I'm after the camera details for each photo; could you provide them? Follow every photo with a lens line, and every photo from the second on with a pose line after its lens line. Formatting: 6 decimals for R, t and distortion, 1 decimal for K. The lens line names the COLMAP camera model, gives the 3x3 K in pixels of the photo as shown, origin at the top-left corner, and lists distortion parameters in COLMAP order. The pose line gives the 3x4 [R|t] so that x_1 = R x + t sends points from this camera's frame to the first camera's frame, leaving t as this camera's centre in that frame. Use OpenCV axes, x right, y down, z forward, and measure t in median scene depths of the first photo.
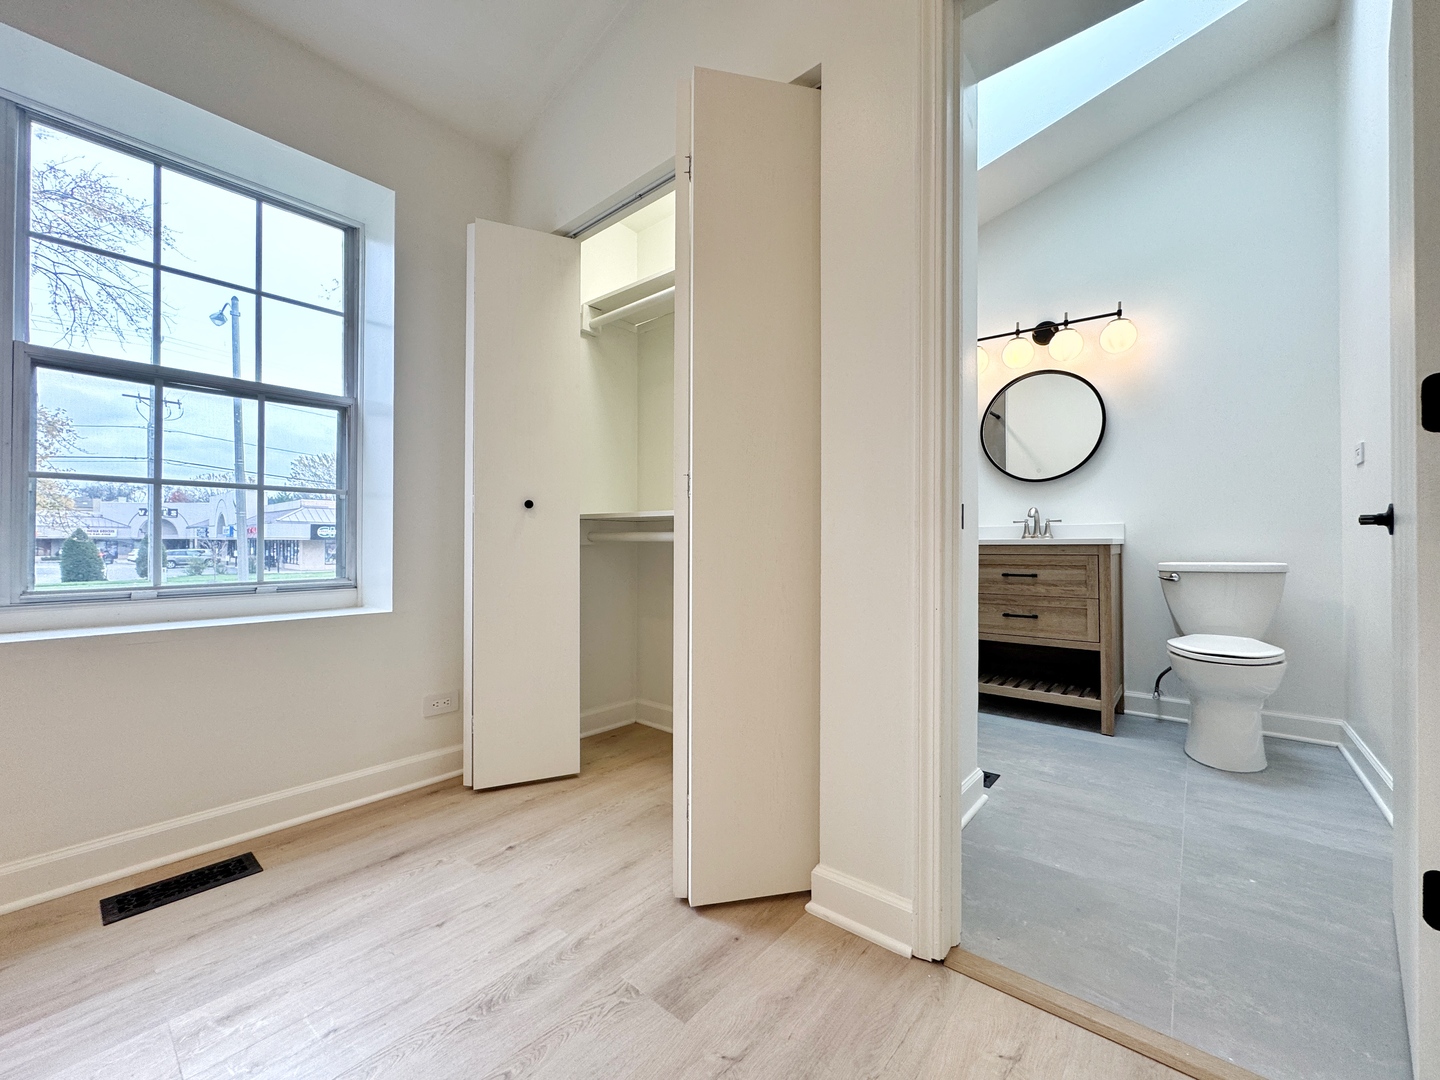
lens RADIAL K [[572.1, 0, 720.2], [0, 572.1, 537.8], [0, 0, 1]] dist [-0.000758, -0.000009]
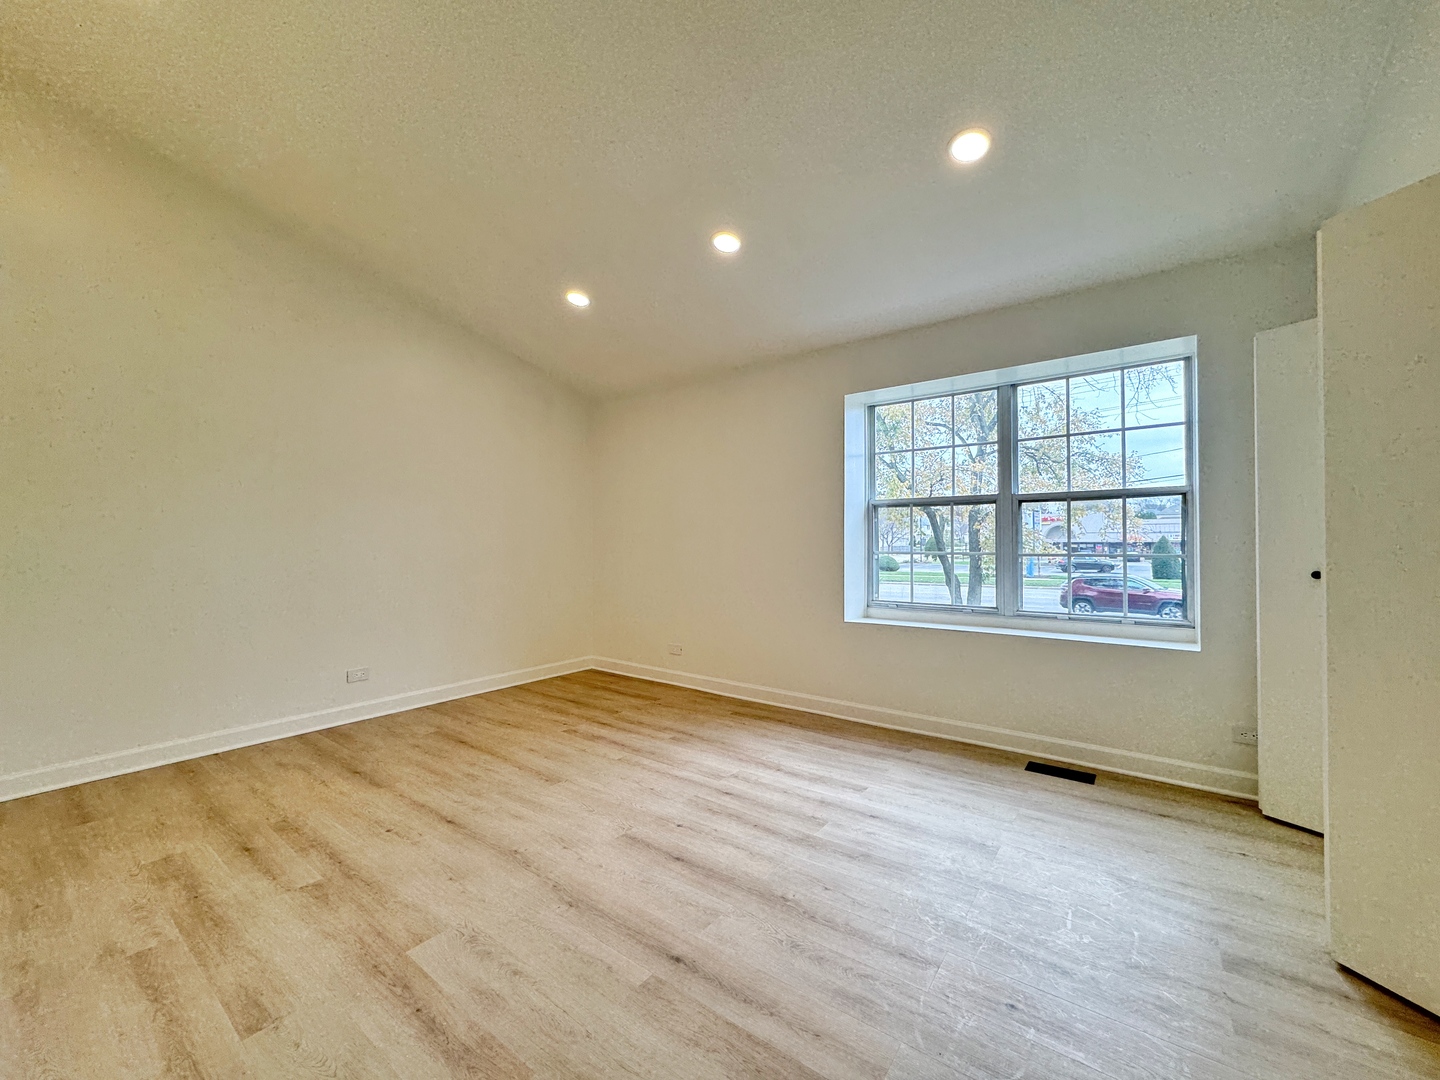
lens RADIAL K [[573.0, 0, 721.4], [0, 573.0, 538.1], [0, 0, 1]] dist [-0.003935, 0.000742]
pose [[0.054520, -0.010696, -0.998455, 0.772399], [0.011653, 0.999881, -0.010075, -0.148344], [0.998445, -0.011086, 0.054638, -0.202194]]
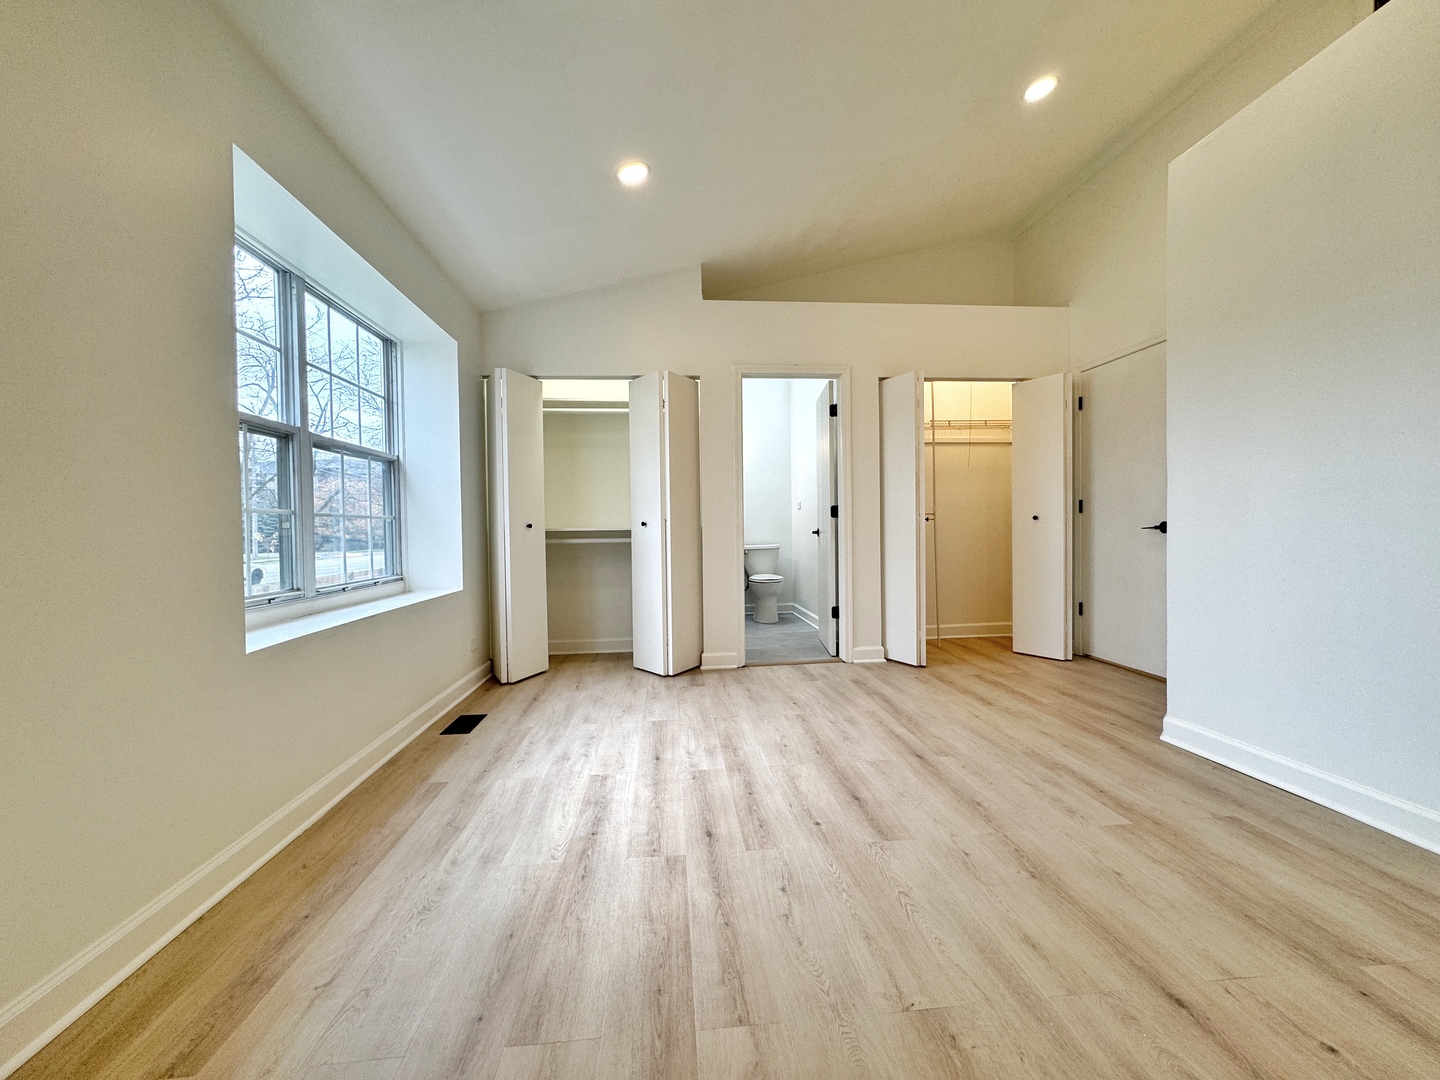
lens RADIAL K [[573.0, 0, 721.4], [0, 573.0, 538.1], [0, 0, 1]] dist [-0.003935, 0.000742]
pose [[0.701334, -0.023936, 0.712431, -1.386816], [0.010673, 0.999677, 0.023080, -0.063718], [-0.712753, -0.008583, 0.701362, -0.839084]]
